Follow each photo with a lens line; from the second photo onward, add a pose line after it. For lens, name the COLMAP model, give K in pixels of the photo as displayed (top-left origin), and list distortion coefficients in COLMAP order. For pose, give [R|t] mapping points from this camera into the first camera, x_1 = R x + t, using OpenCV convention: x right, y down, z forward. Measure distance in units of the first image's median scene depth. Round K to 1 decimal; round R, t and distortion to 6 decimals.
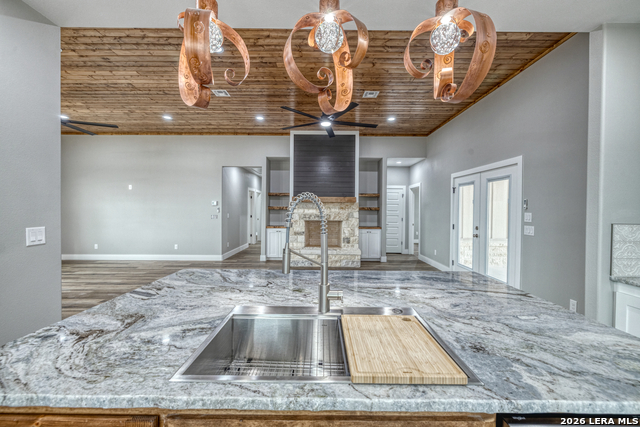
lens RADIAL K [[264.4, 0, 320.0], [0, 264.4, 213.5], [0, 0, 1]] dist [0.000415, 0.000055]
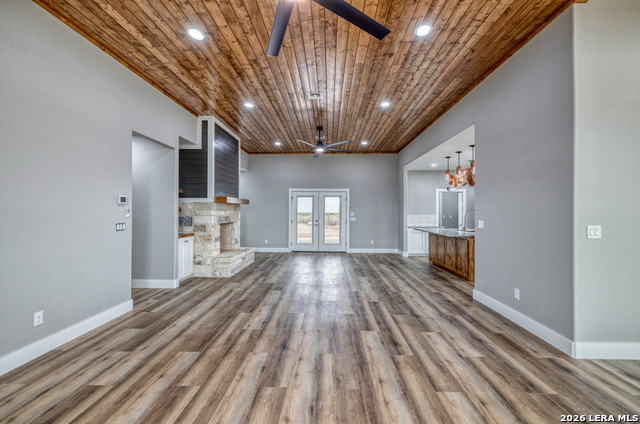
lens RADIAL K [[273.6, 0, 320.0], [0, 273.6, 212.0], [0, 0, 1]] dist [-0.000570, -0.000031]
pose [[0.030402, -0.007909, 0.999506, -0.927717], [0.014613, 0.999865, 0.007467, -0.014242], [-0.999431, 0.014379, 0.030514, 0.625912]]
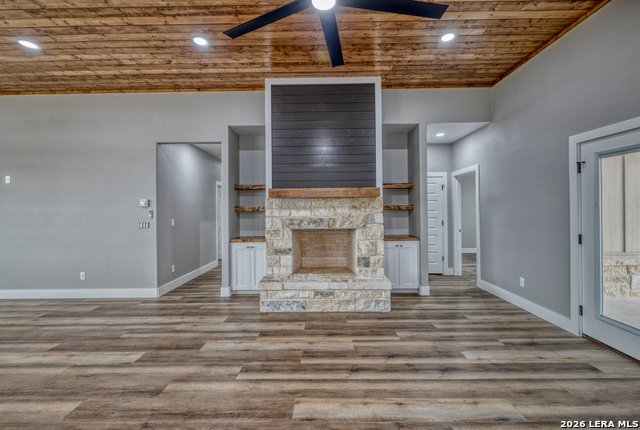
lens RADIAL K [[276.5, 0, 318.3], [0, 276.5, 210.2], [0, 0, 1]] dist [0.000777, 0.000026]
pose [[0.999767, -0.018969, -0.010333, 0.008069], [0.018809, 0.999705, -0.015357, -0.005620], [0.010621, 0.015159, 0.999829, 0.375197]]
